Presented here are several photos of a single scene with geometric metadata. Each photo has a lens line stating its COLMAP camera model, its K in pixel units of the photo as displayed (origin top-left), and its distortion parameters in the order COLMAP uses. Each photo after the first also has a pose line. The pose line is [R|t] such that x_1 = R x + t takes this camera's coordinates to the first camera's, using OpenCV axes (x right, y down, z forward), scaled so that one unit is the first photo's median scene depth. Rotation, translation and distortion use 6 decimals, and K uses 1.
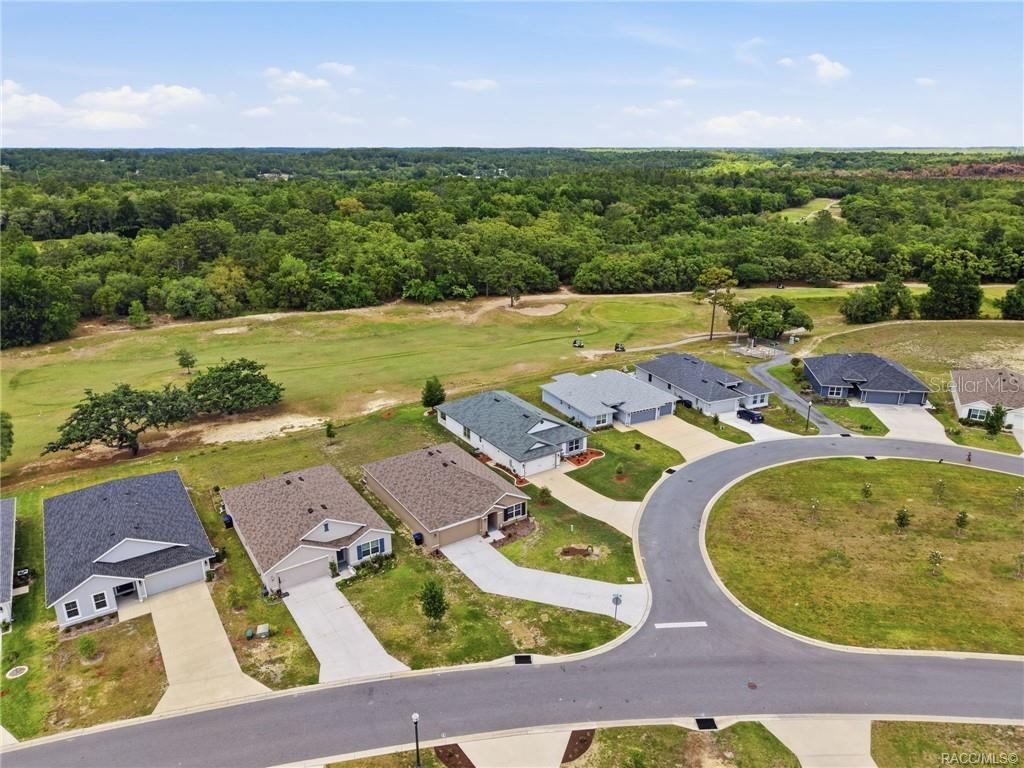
lens RADIAL K [[684.7, 0, 512.6], [0, 684.7, 390.8], [0, 0, 1]] dist [0.046669, -0.051292]
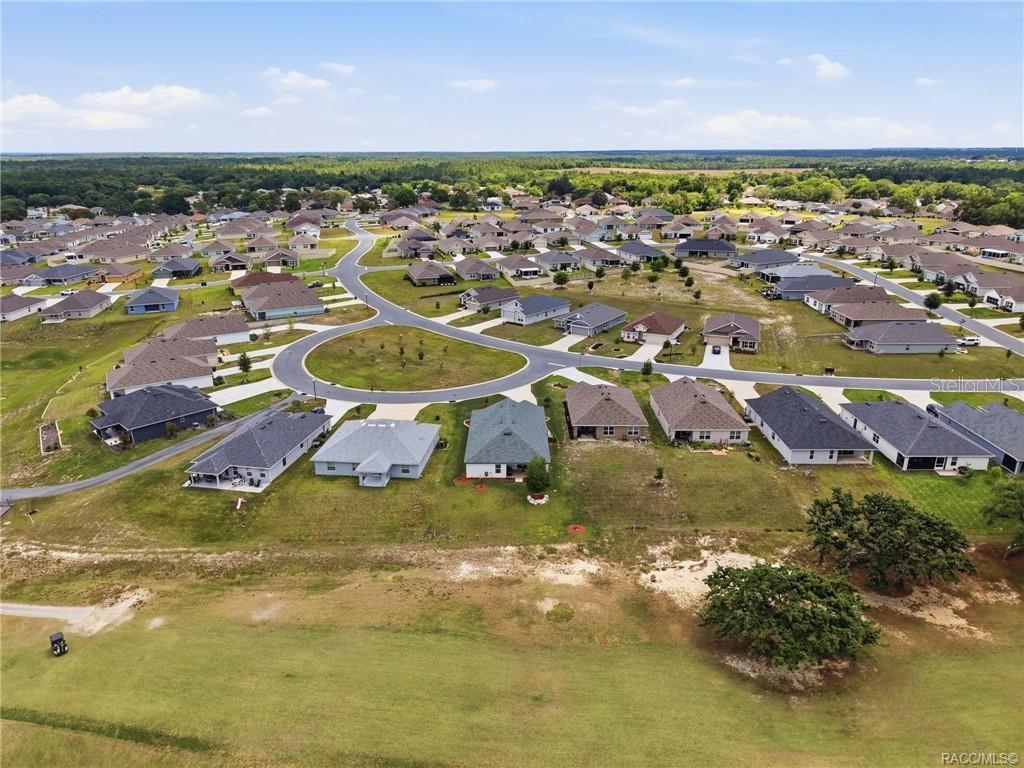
lens RADIAL K [[684.7, 0, 505.0], [0, 684.7, 389.5], [0, 0, 1]] dist [0.046669, -0.051292]
pose [[-0.827903, -0.180158, 0.531150, -0.555259], [0.193752, 0.796843, 0.572278, -0.624486], [-0.526343, 0.576702, -0.624803, 1.571523]]
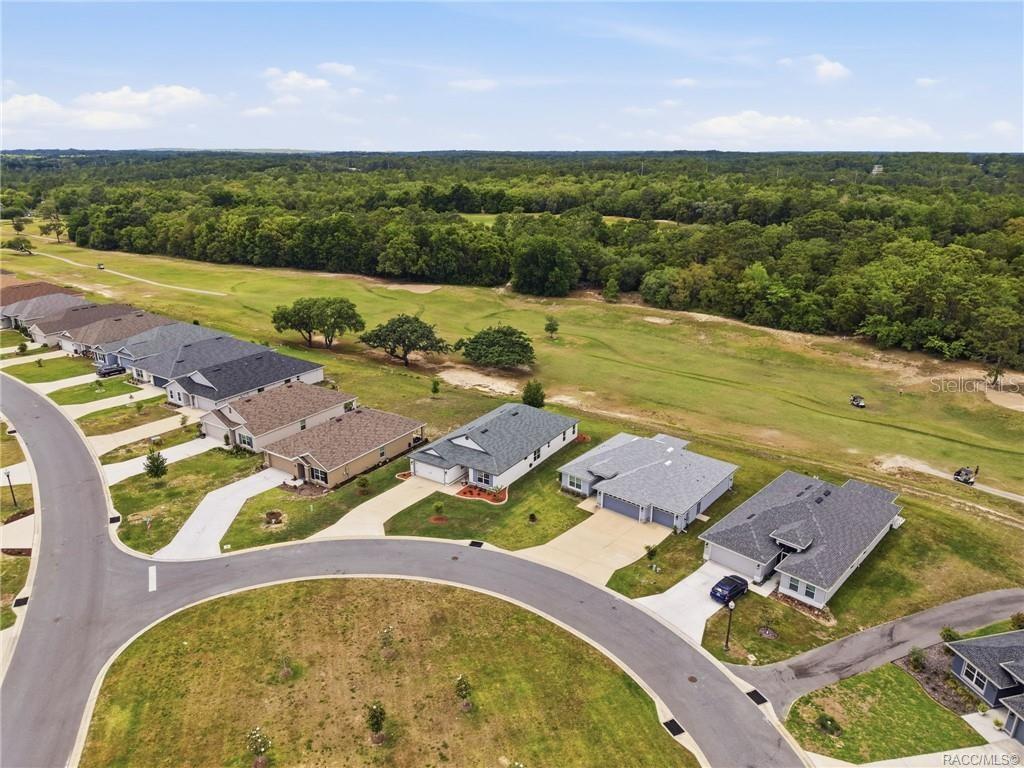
lens RADIAL K [[684.7, 0, 506.8], [0, 684.7, 387.7], [0, 0, 1]] dist [0.046669, -0.051292]
pose [[0.394564, 0.302489, -0.867652, 0.759342], [-0.309994, 0.932723, 0.184206, -0.185168], [0.864999, 0.196286, 0.461789, 0.521601]]
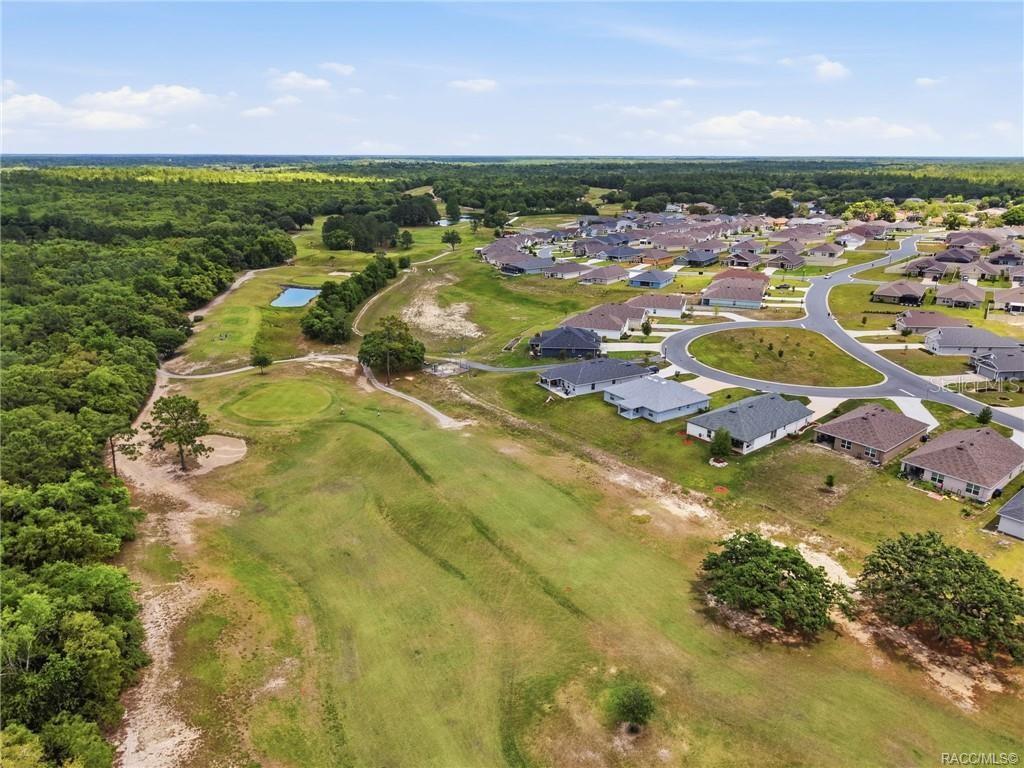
lens RADIAL K [[682.6, 0, 506.0], [0, 682.6, 378.2], [0, 0, 1]] dist [0.027630, -0.012199]
pose [[-0.097759, -0.309755, 0.945777, -1.124286], [0.331674, 0.885860, 0.324415, -0.574928], [-0.938315, 0.345404, 0.016137, 1.315590]]
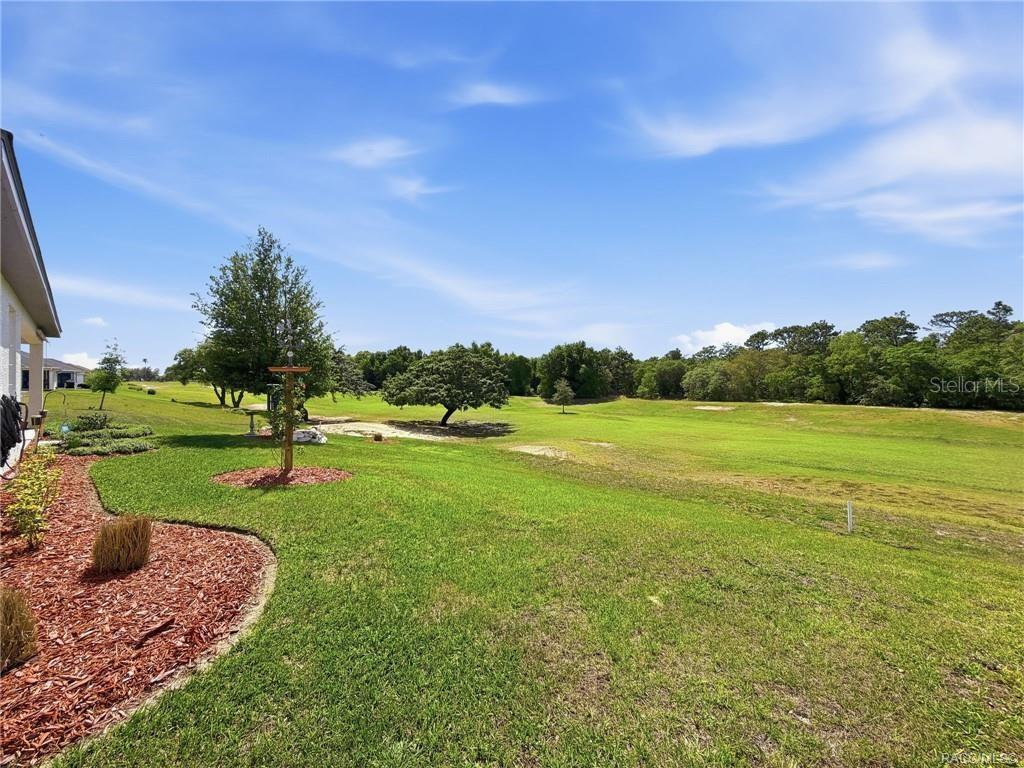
lens RADIAL K [[411.9, 0, 508.9], [0, 411.9, 383.5], [0, 0, 1]] dist [0.000885, 0.000888]
pose [[0.233101, -0.006448, -0.972431, 0.018846], [-0.325612, 0.941738, -0.084296, 0.008866], [0.916319, 0.336284, 0.217421, 1.082395]]
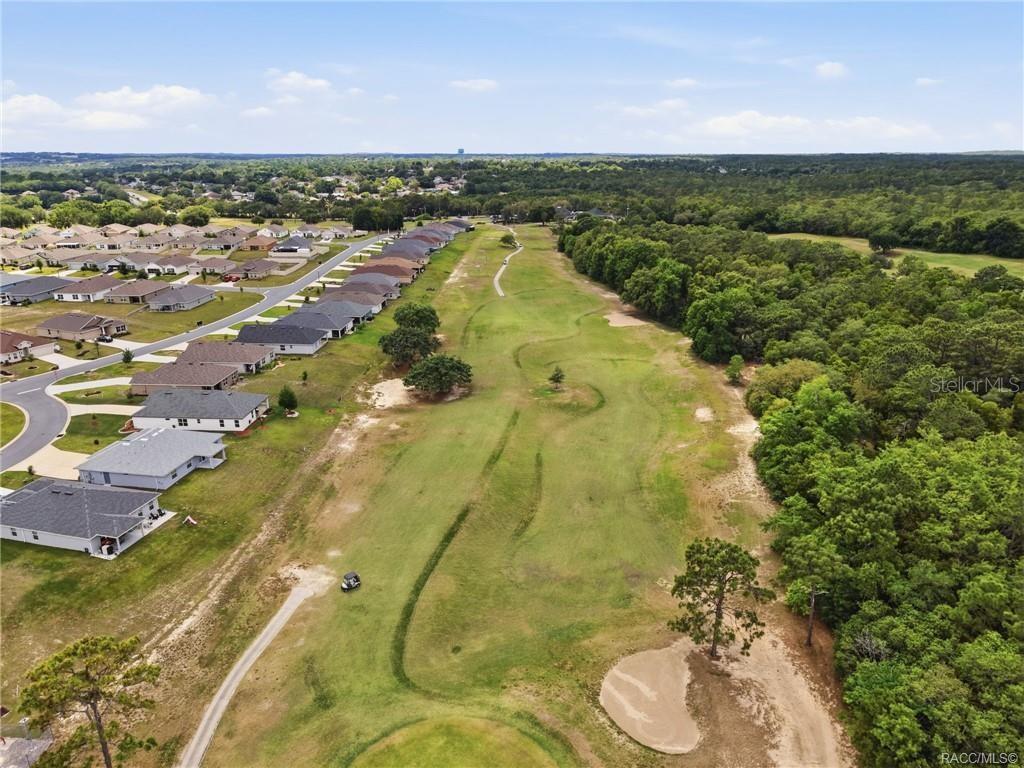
lens RADIAL K [[684.7, 0, 513.0], [0, 684.7, 380.6], [0, 0, 1]] dist [0.046669, -0.051292]
pose [[-0.603421, 0.254756, -0.755634, 0.607678], [-0.265387, 0.829420, 0.491560, -0.787151], [0.751966, 0.497153, -0.432880, 1.918508]]
